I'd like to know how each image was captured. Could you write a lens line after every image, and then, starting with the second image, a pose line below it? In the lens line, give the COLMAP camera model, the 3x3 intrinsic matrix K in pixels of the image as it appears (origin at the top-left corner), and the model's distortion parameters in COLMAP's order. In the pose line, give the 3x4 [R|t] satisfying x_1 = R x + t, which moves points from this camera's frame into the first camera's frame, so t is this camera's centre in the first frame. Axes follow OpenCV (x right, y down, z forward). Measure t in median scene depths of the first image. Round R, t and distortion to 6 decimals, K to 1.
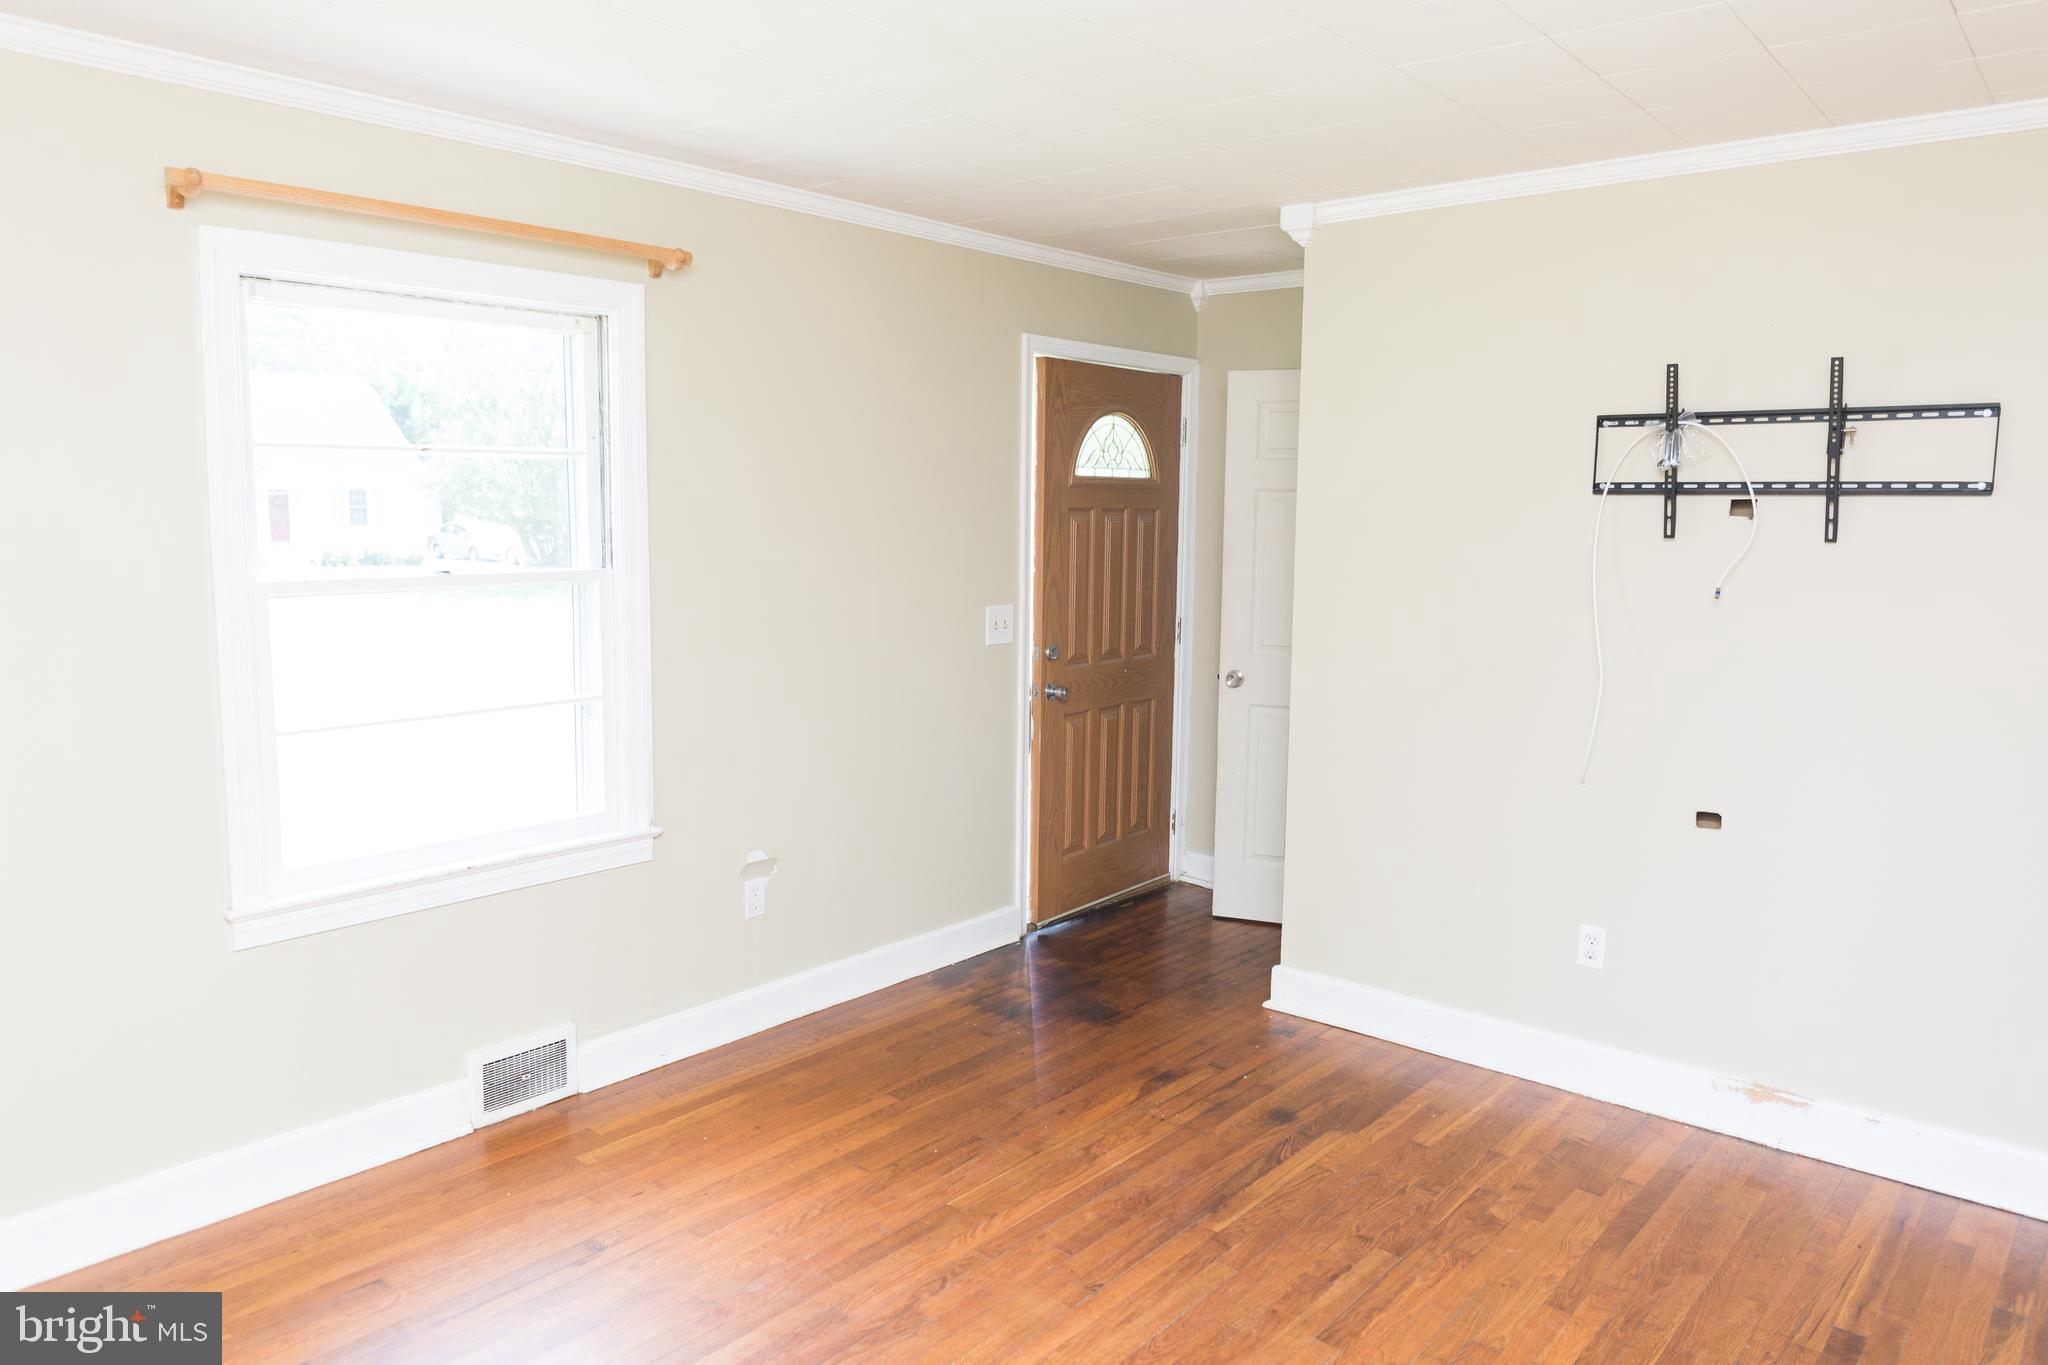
lens RADIAL K [[1382.0, 0, 1014.8], [0, 1382.0, 683.5], [0, 0, 1]] dist [-0.027961, 0.001901]
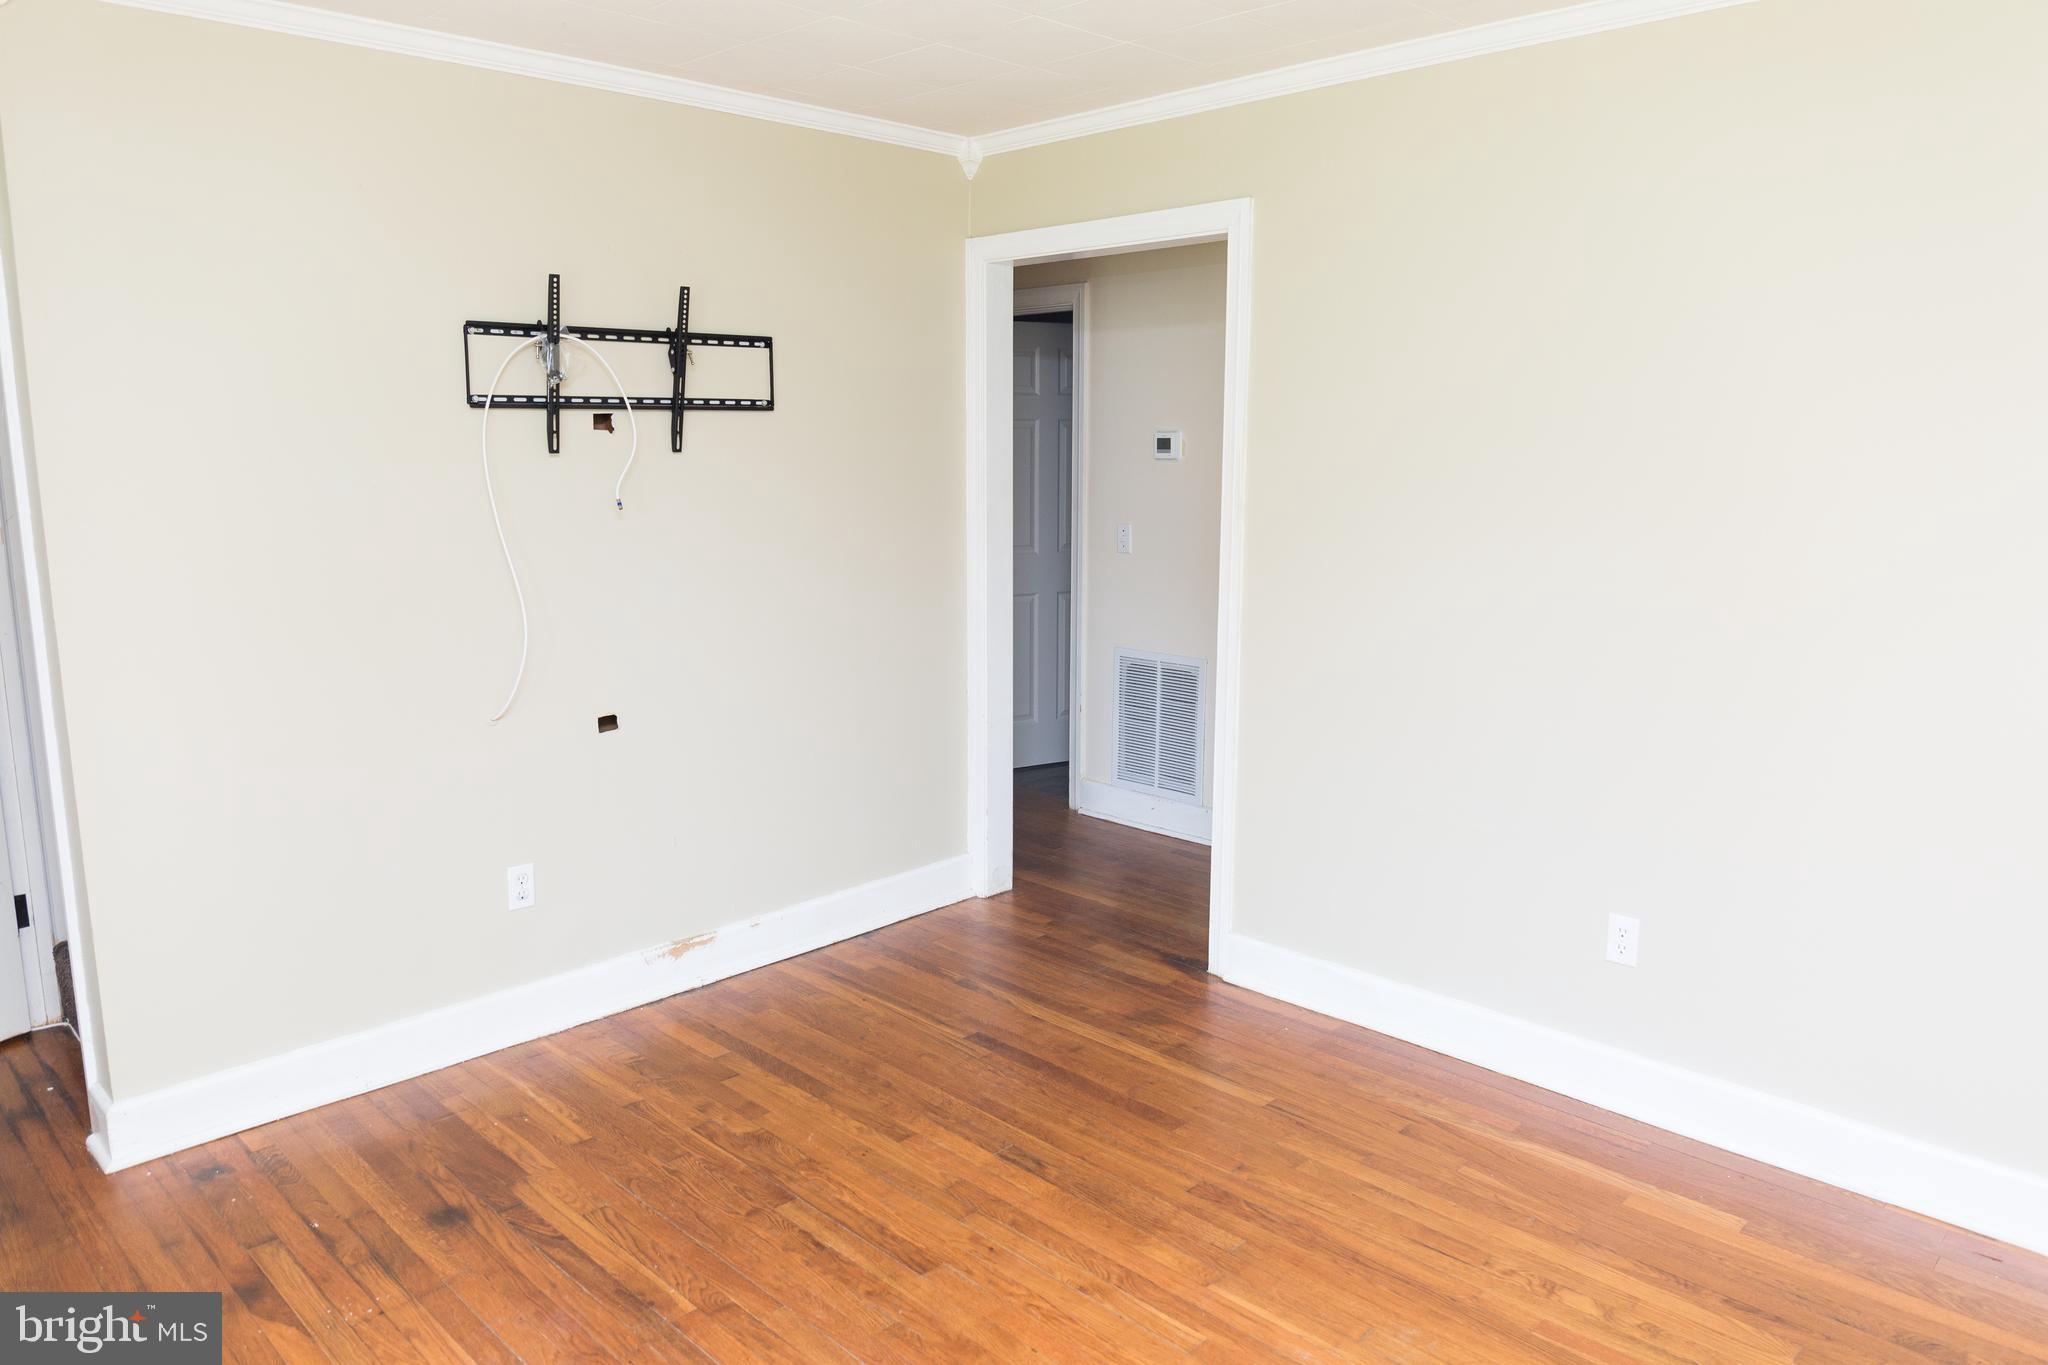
lens RADIAL K [[1382.0, 0, 1014.1], [0, 1382.0, 684.4], [0, 0, 1]] dist [-0.027961, 0.001901]
pose [[0.066569, -0.191409, 0.979250, -0.522641], [0.122783, 0.975540, 0.182337, -0.087084], [-0.990198, 0.108097, 0.088443, 0.627080]]
